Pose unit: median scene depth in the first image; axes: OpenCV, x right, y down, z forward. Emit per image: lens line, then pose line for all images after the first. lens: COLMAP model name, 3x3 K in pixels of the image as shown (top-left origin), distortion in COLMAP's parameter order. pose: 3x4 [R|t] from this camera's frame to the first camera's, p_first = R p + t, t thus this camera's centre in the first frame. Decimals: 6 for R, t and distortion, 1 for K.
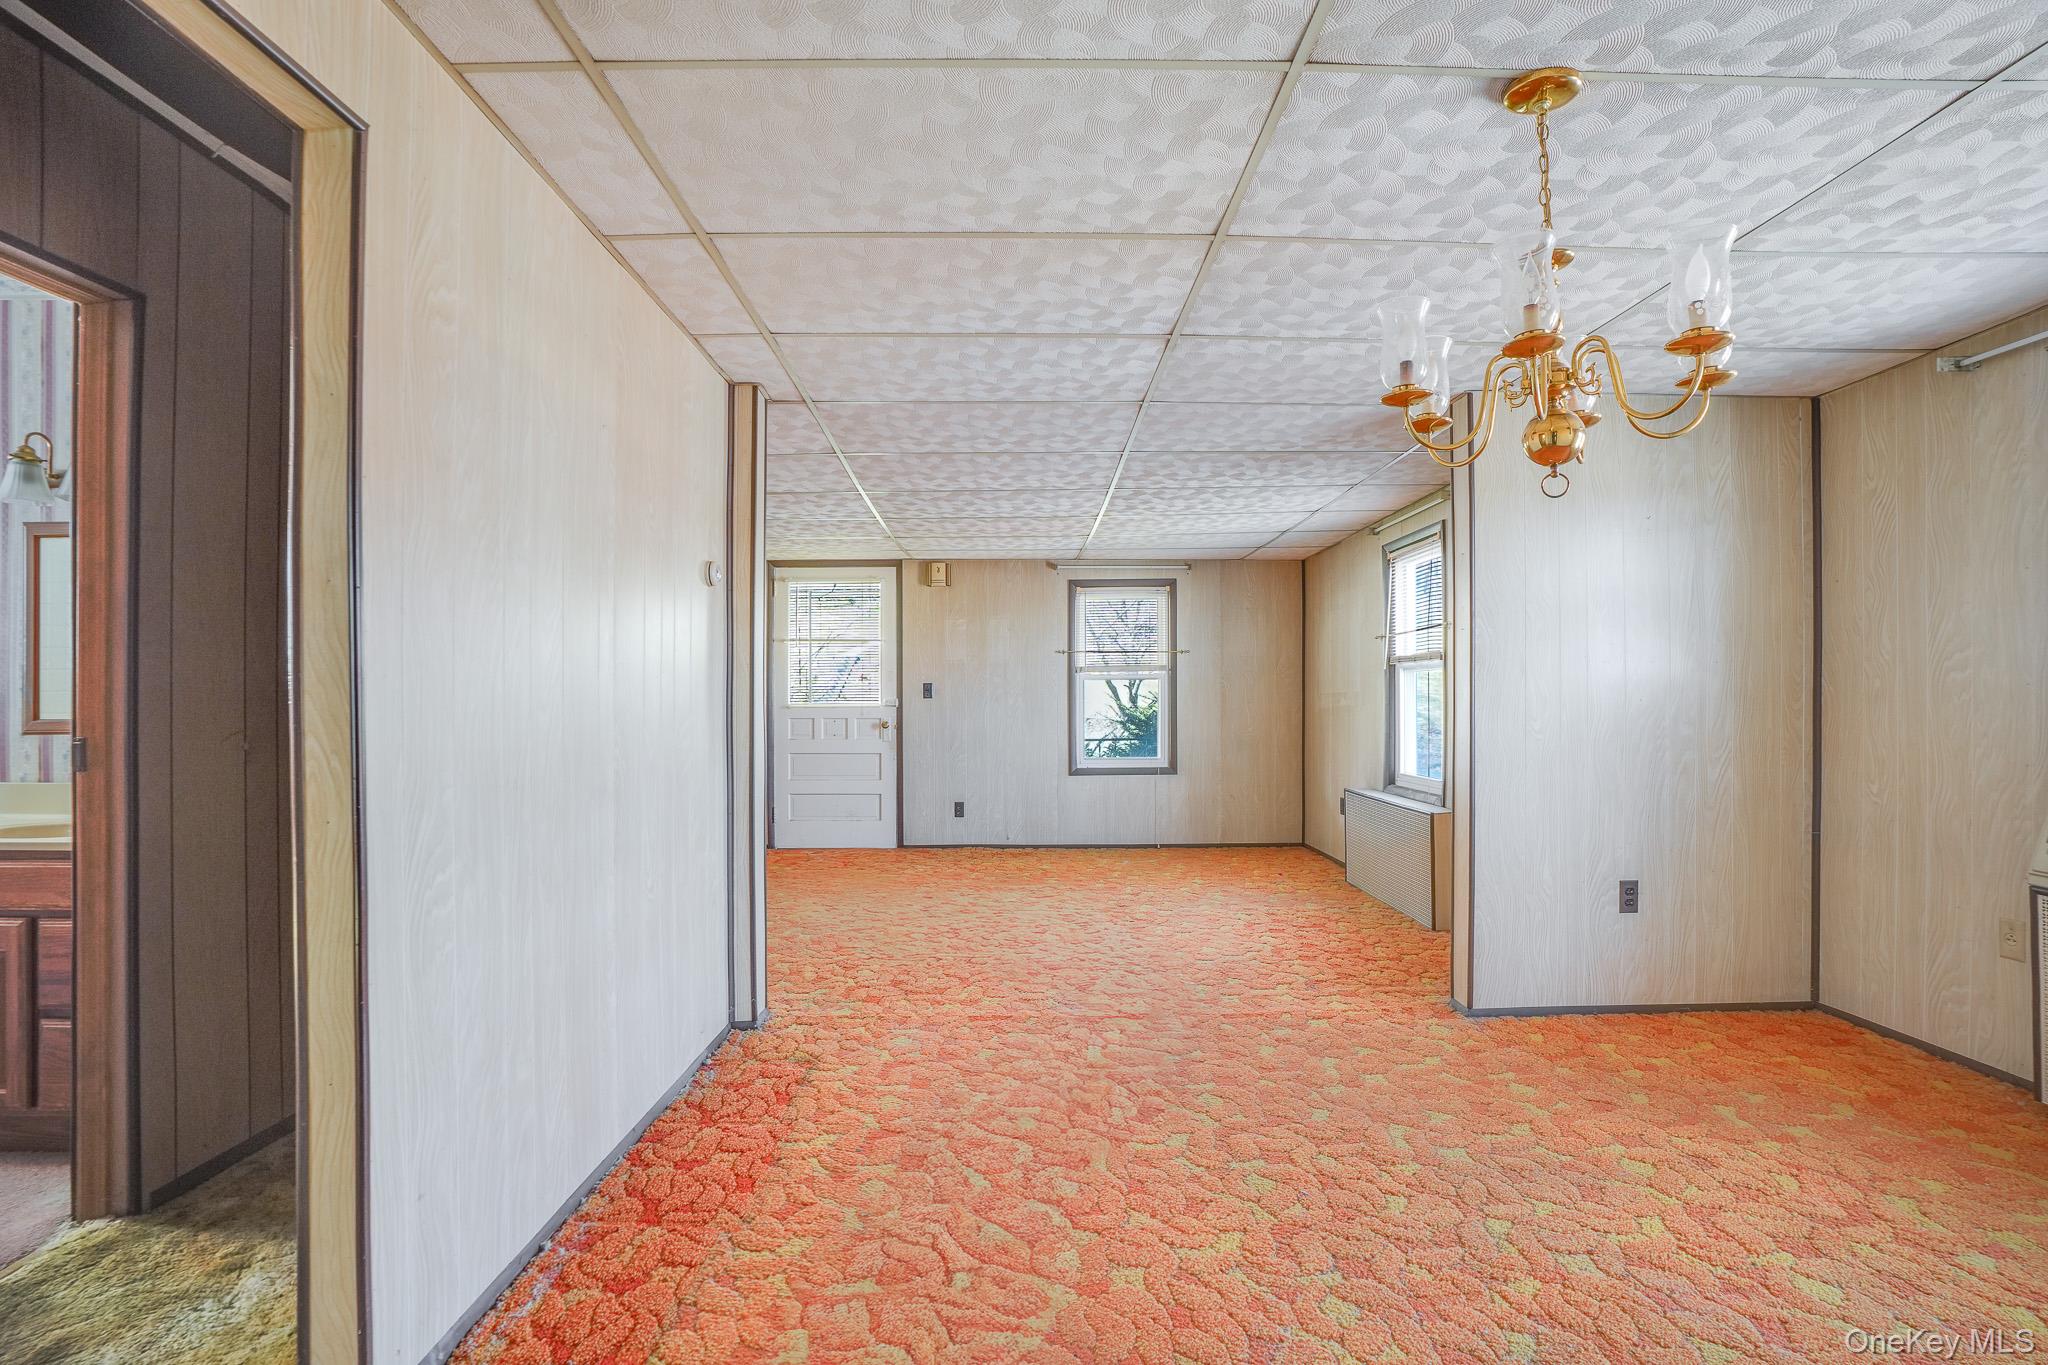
lens RADIAL K [[944.2, 0, 1017.4], [0, 944.2, 701.8], [0, 0, 1]] dist [-0.041086, 0.000510]
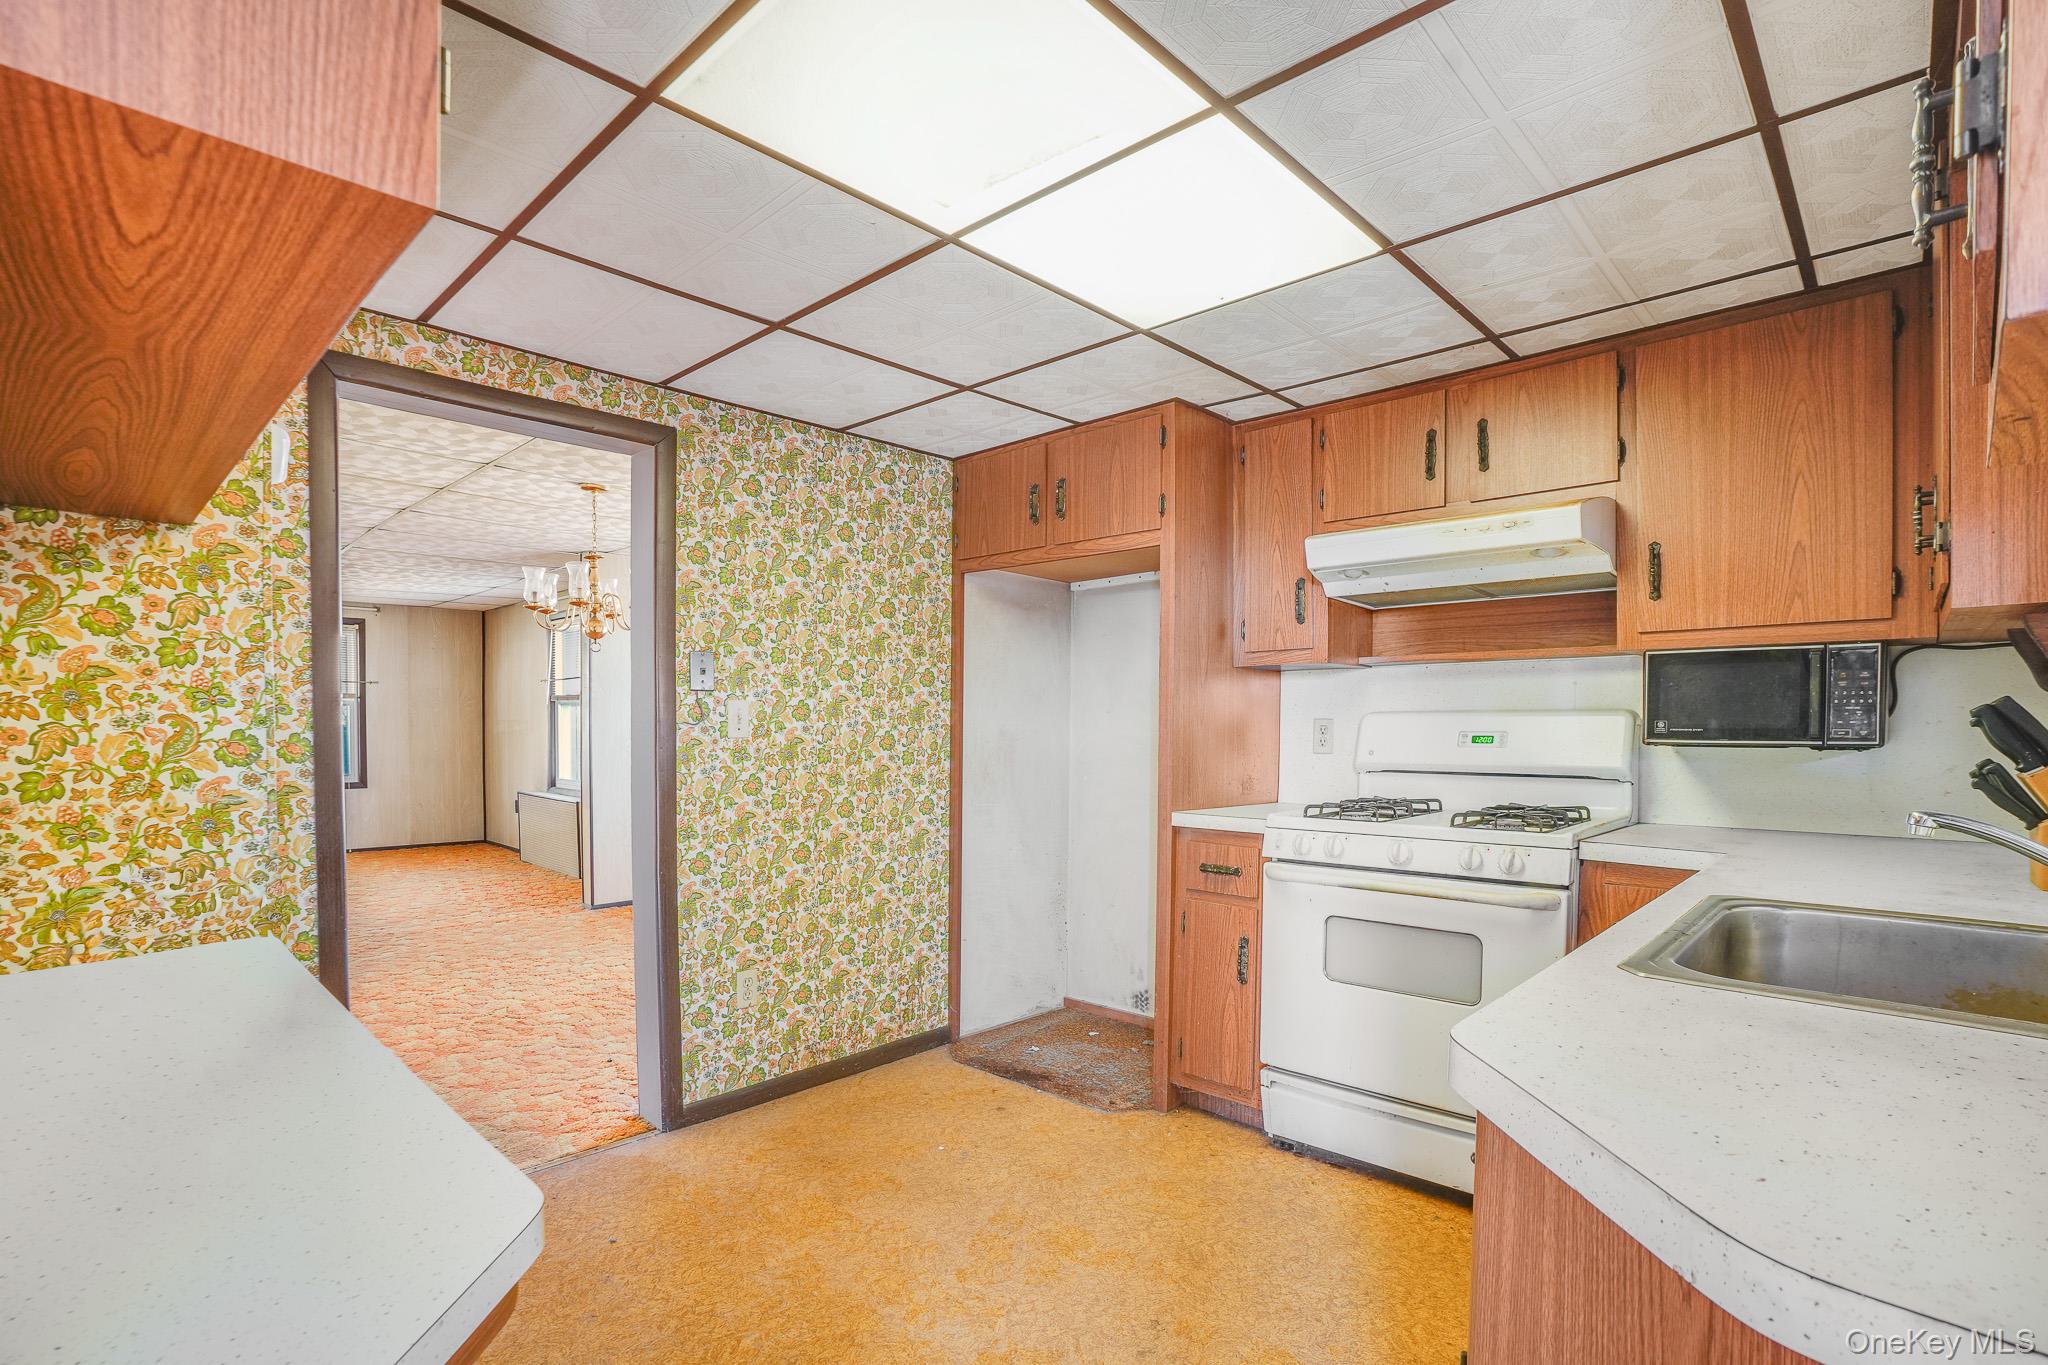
lens RADIAL K [[981.1, 0, 1018.4], [0, 981.1, 757.3], [0, 0, 1]] dist [-0.032317, -0.000050]
pose [[0.695018, -0.017669, 0.718776, -0.212771], [-0.007398, 0.999469, 0.031722, -0.008153], [-0.718955, -0.027364, 0.694518, -0.663764]]
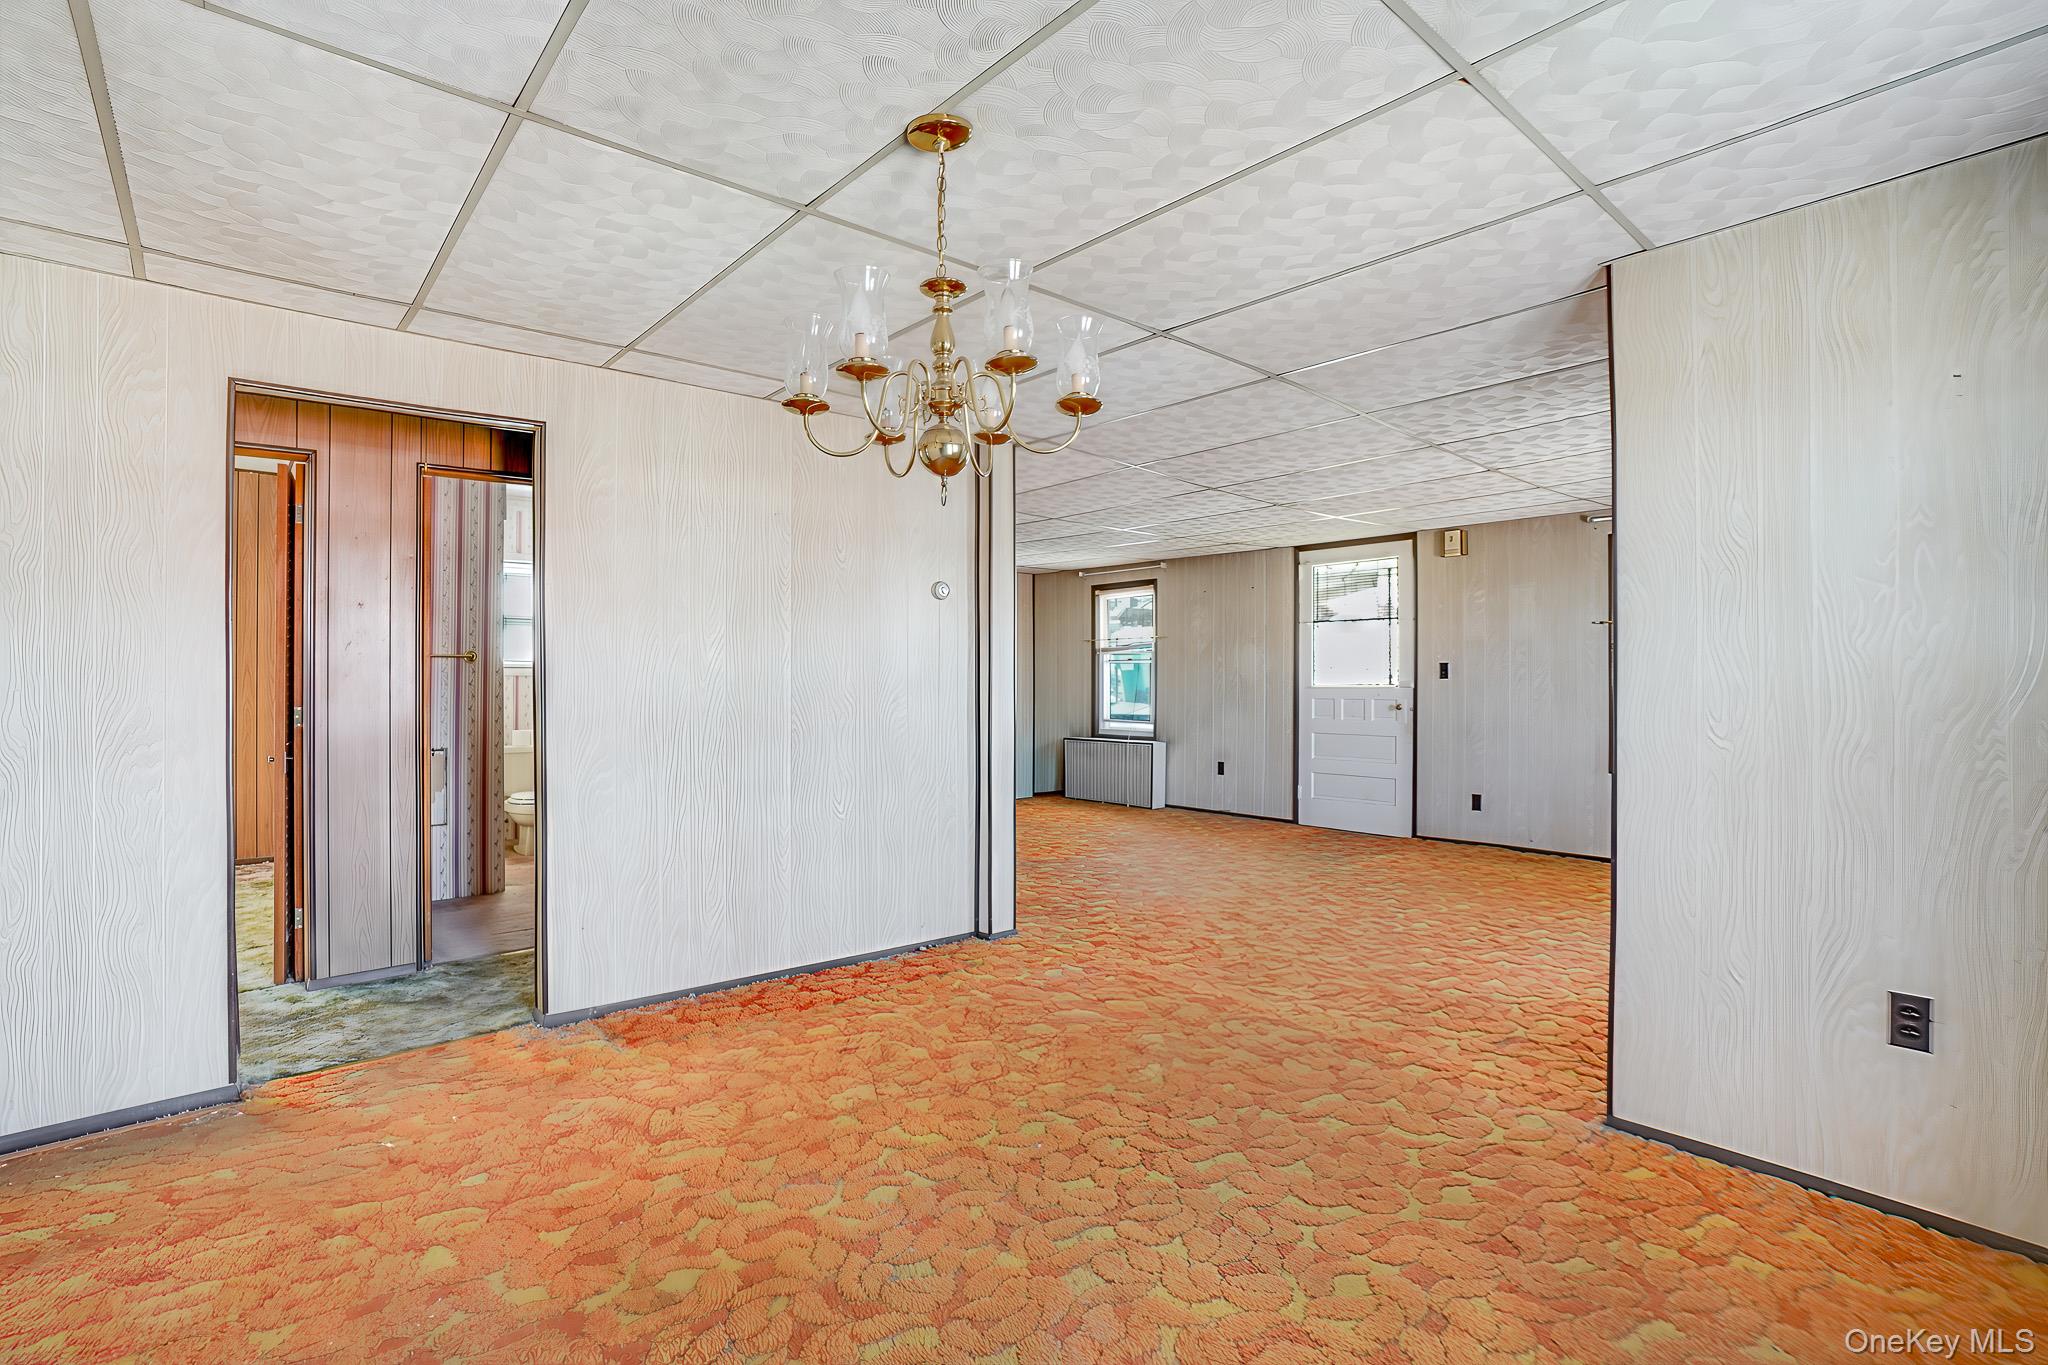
lens RADIAL K [[951.9, 0, 996.7], [0, 951.9, 682.3], [0, 0, 1]] dist [-0.065567, 0.025676]
pose [[0.634700, -0.000325, -0.772758, 0.586110], [0.004726, 0.999983, 0.003461, -0.009706], [0.772744, -0.005849, 0.634691, 0.139060]]
